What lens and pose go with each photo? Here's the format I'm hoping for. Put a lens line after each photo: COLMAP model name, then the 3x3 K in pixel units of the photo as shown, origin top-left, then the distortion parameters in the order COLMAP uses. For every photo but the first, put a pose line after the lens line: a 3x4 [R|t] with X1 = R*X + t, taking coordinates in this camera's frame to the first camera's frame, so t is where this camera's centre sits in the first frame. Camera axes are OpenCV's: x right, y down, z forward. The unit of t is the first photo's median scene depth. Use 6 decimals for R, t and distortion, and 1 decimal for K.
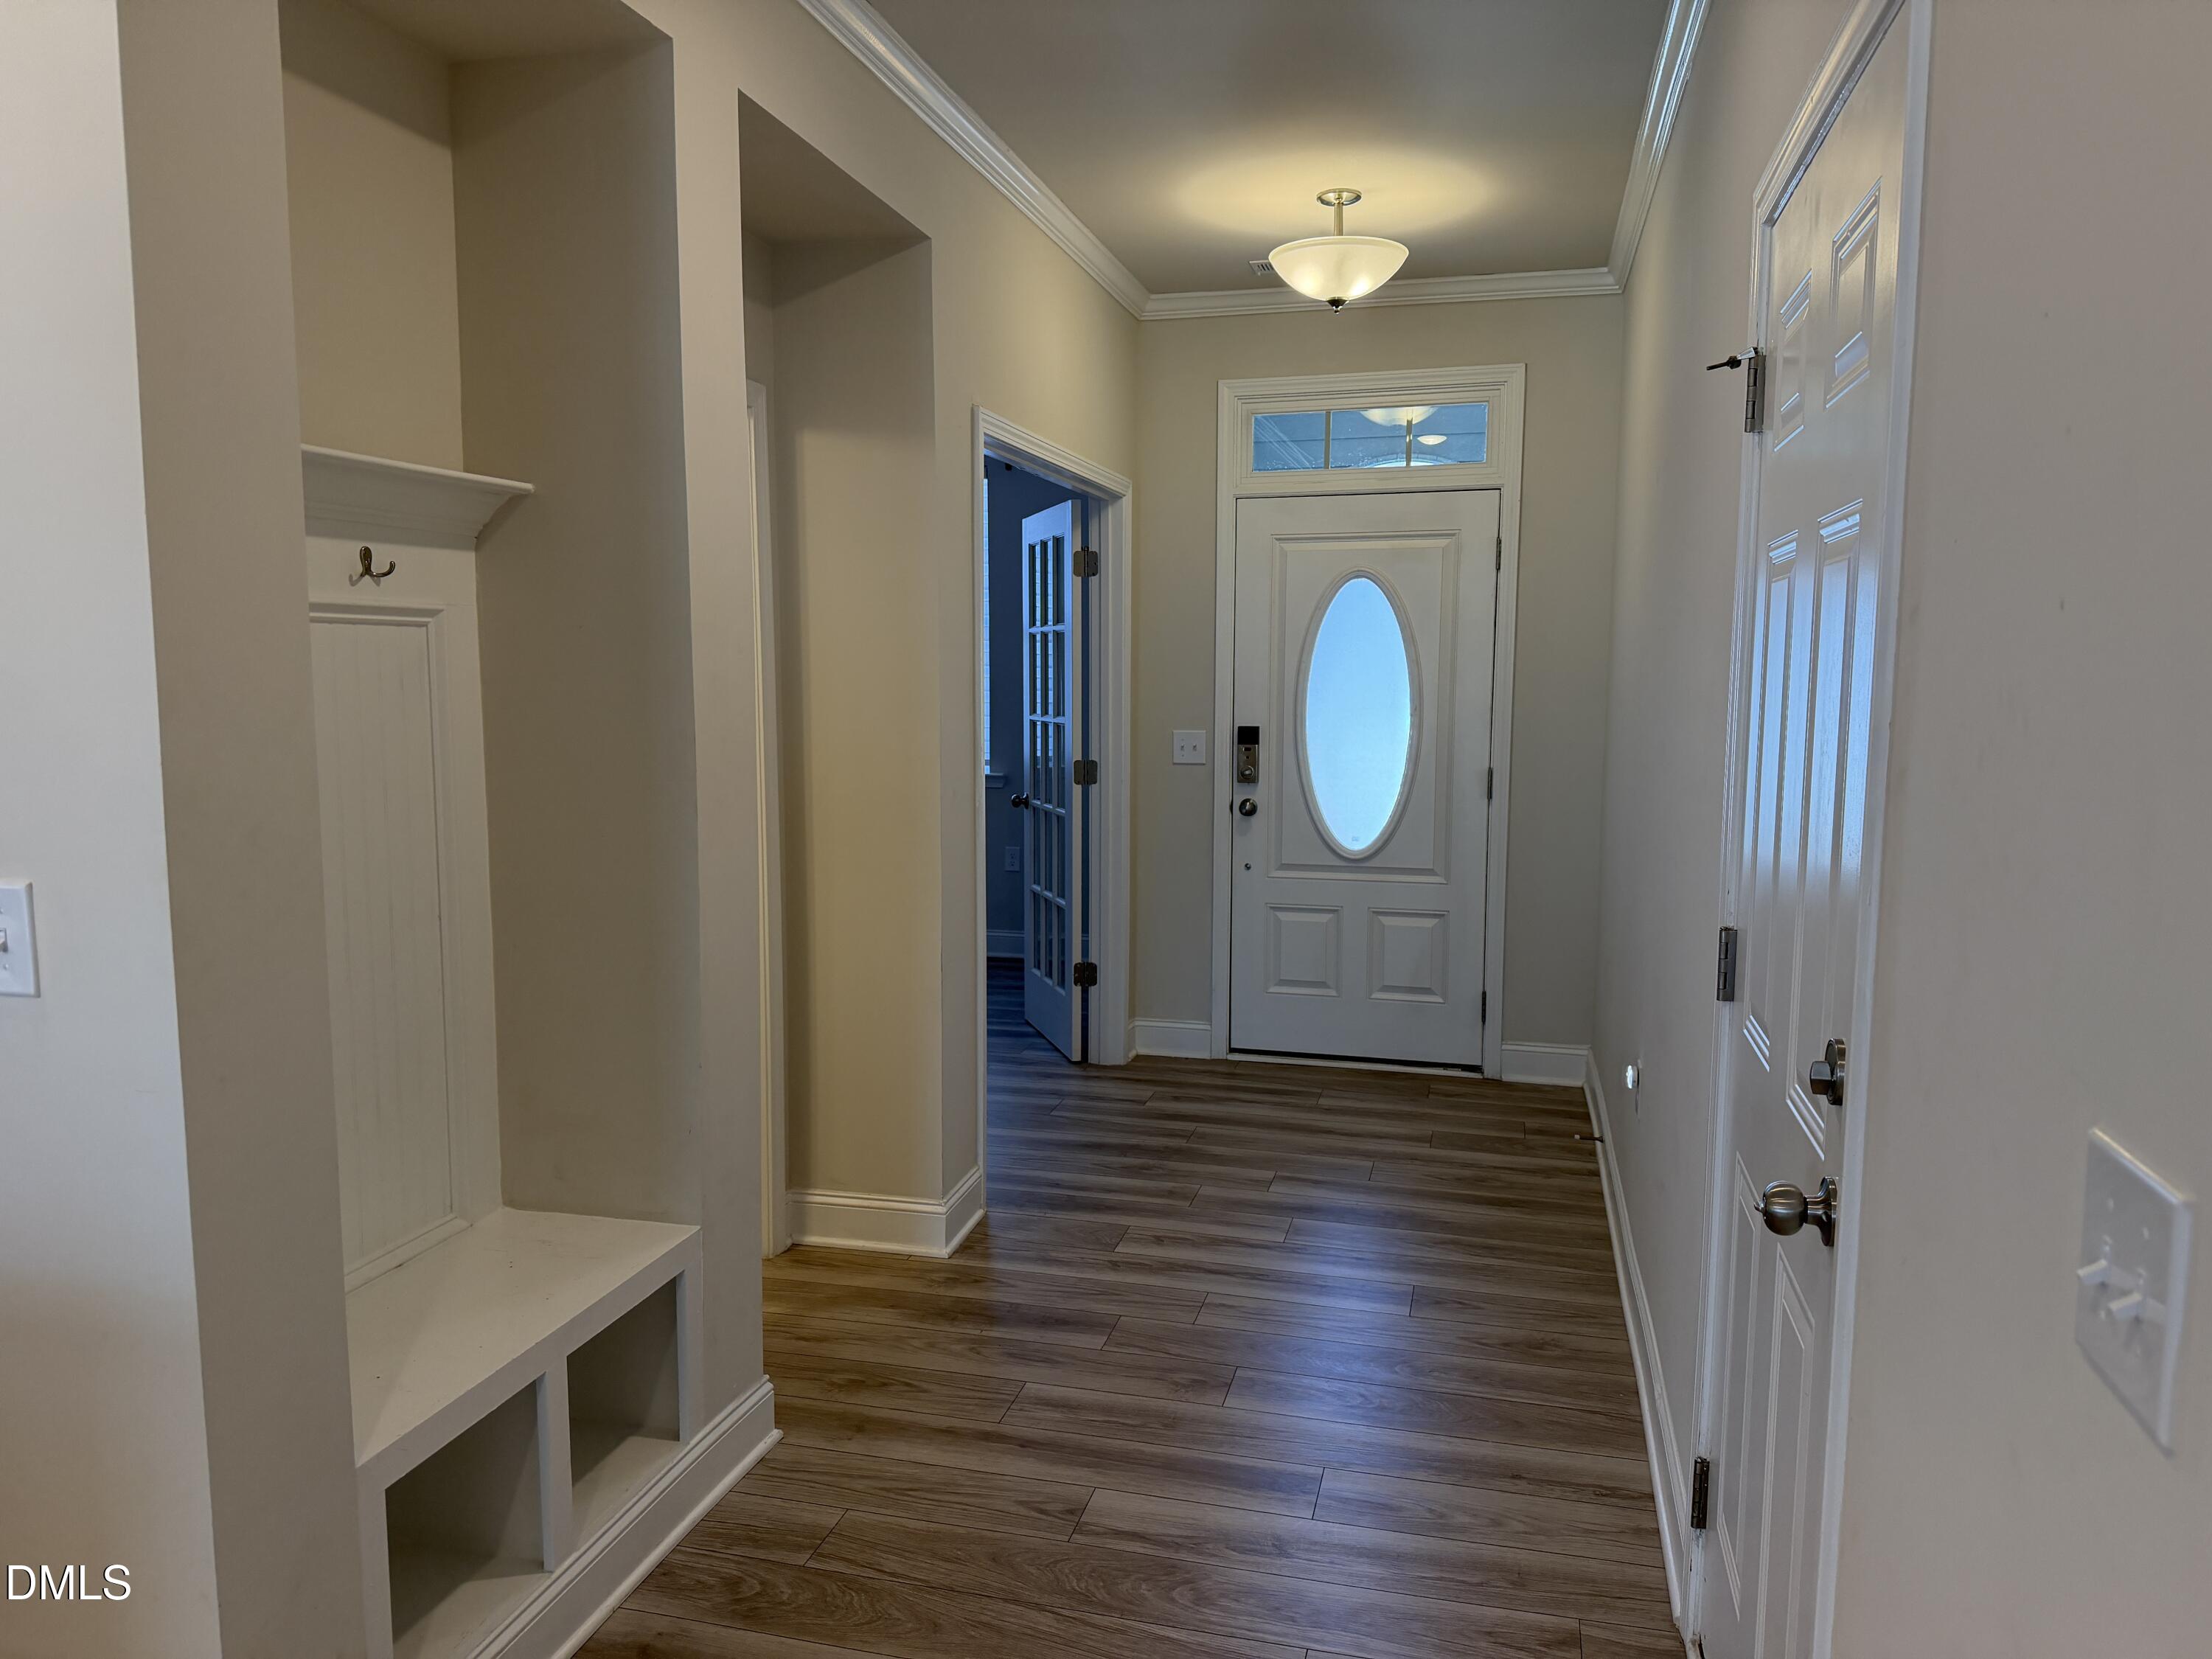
lens RADIAL K [[1587.4, 0, 1095.6], [0, 1587.4, 831.1], [0, 0, 1]] dist [0.045109, -0.047934]
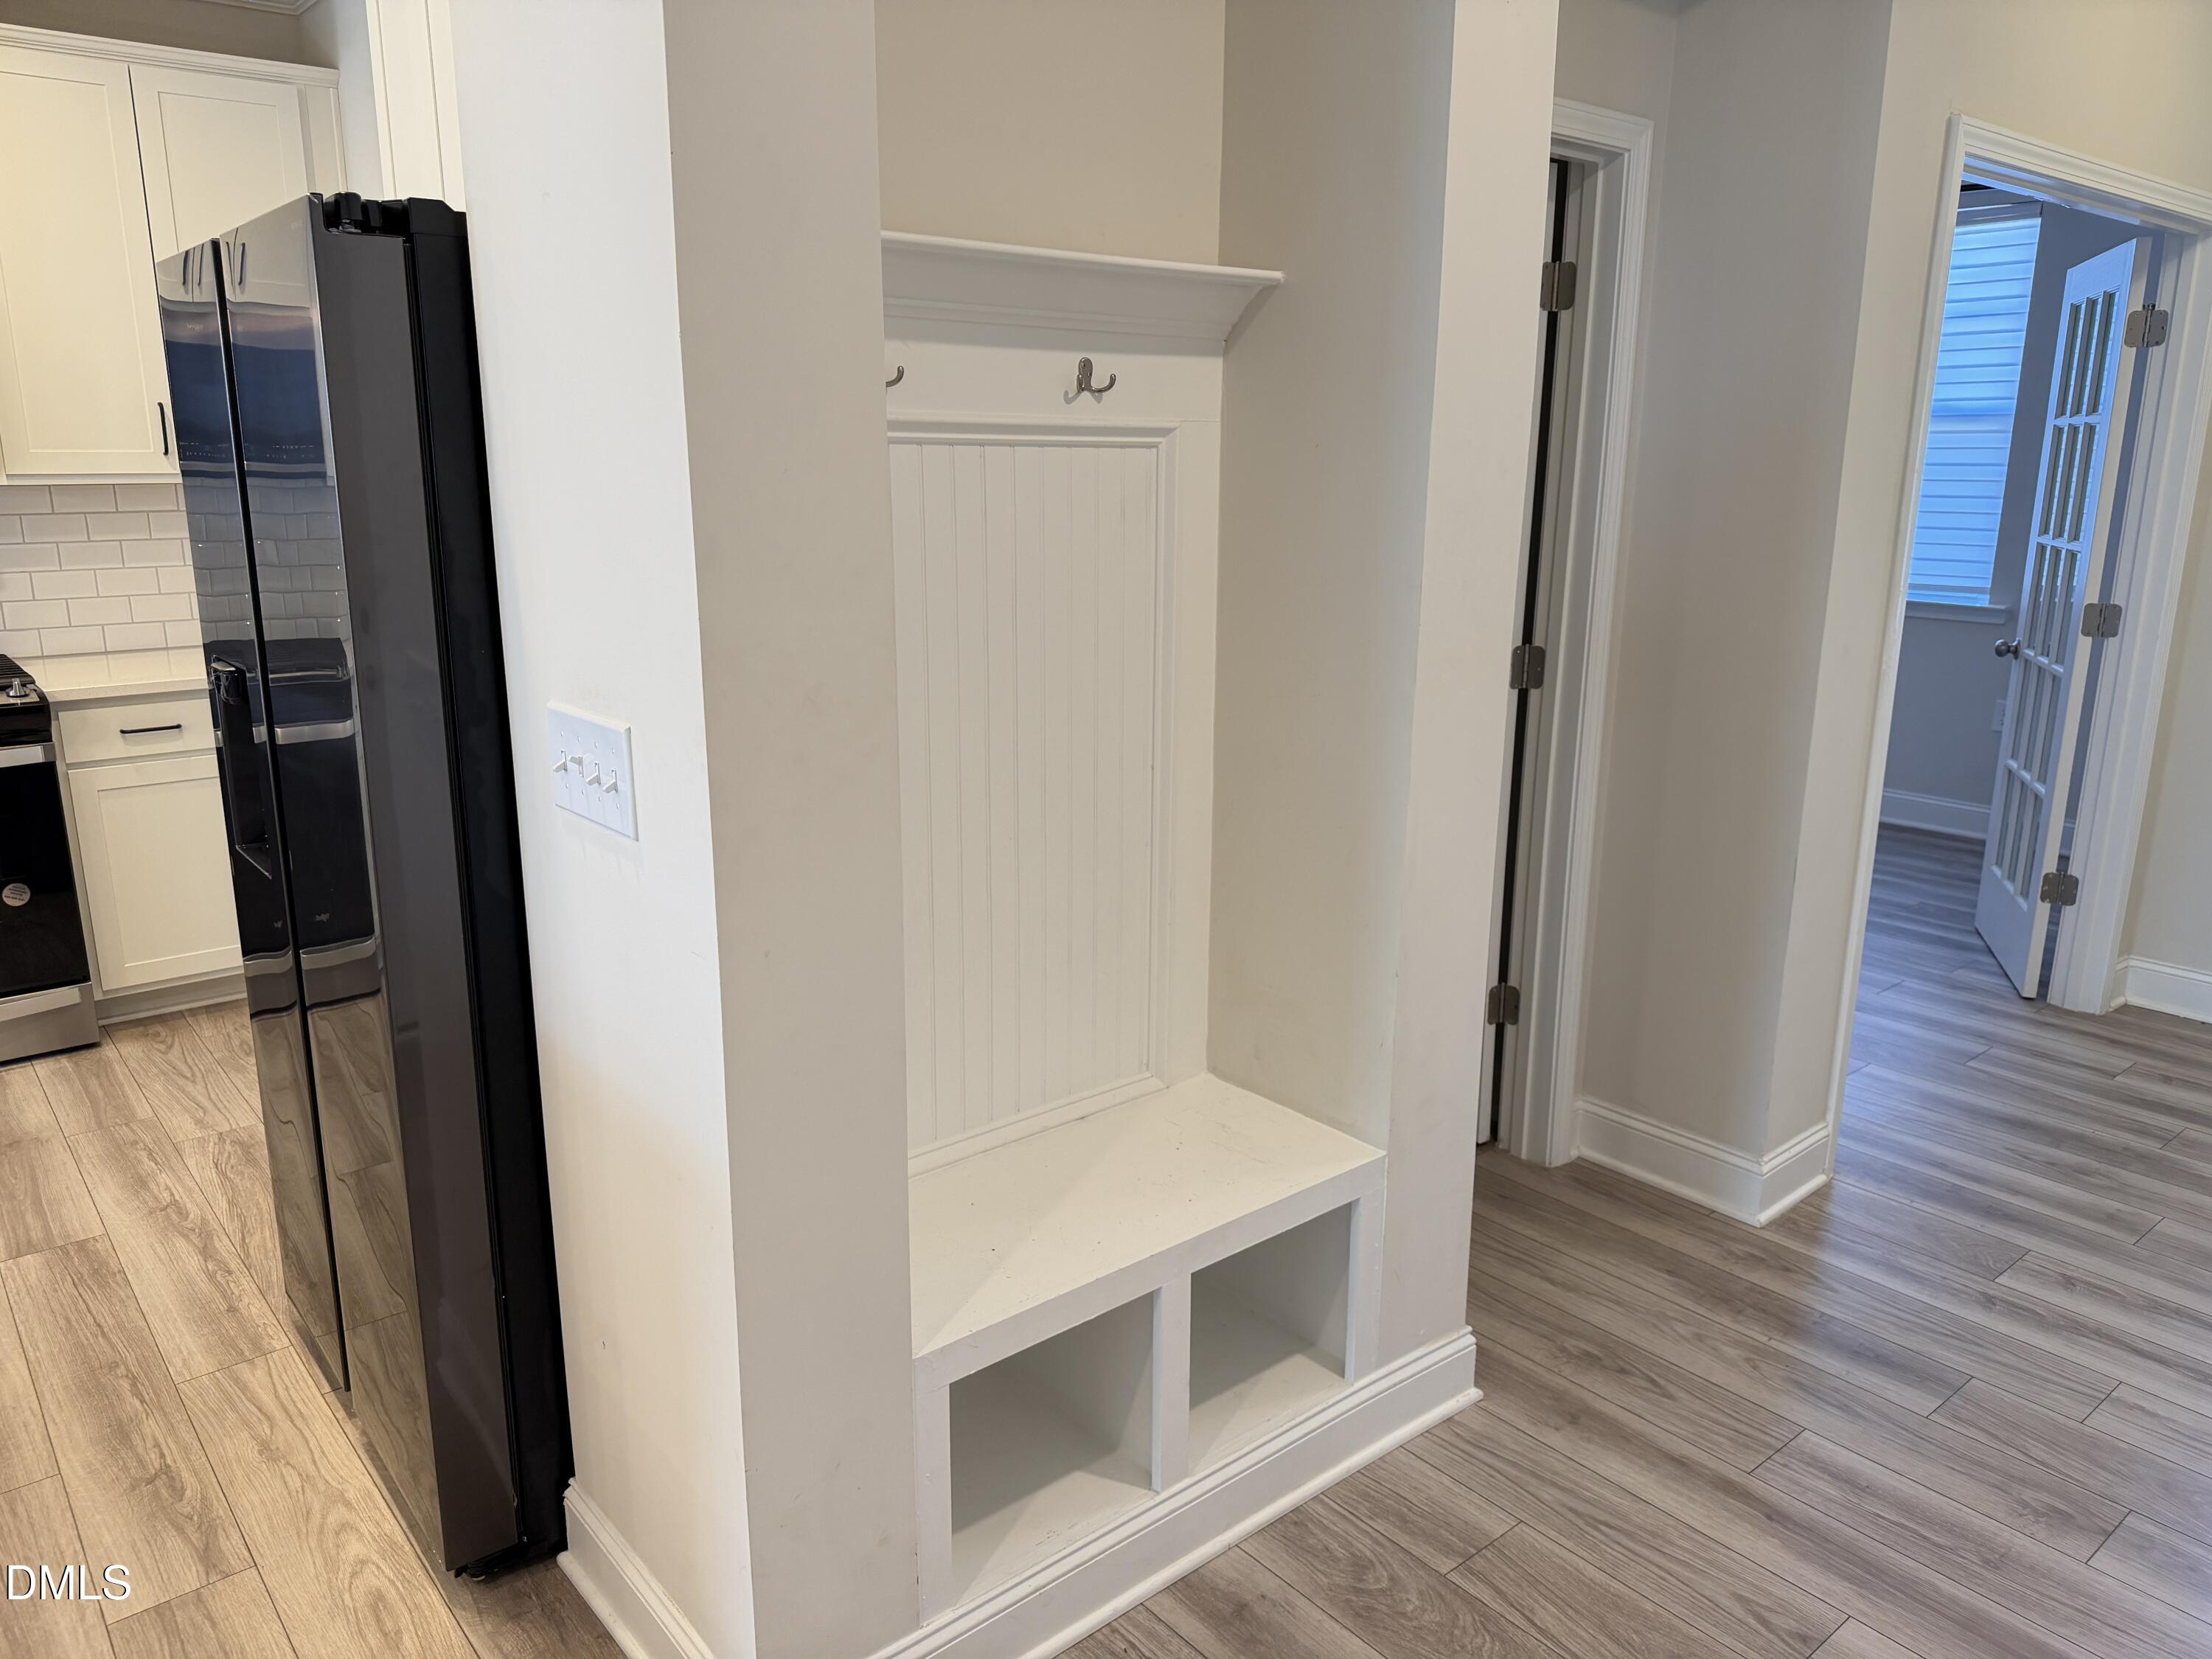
lens RADIAL K [[1587.4, 0, 1111.8], [0, 1587.4, 823.3], [0, 0, 1]] dist [0.045109, -0.047934]
pose [[0.817704, 0.128232, -0.561174, 0.085212], [-0.058365, 0.988317, 0.140793, -0.037881], [0.572672, -0.082374, 0.815635, 0.208890]]
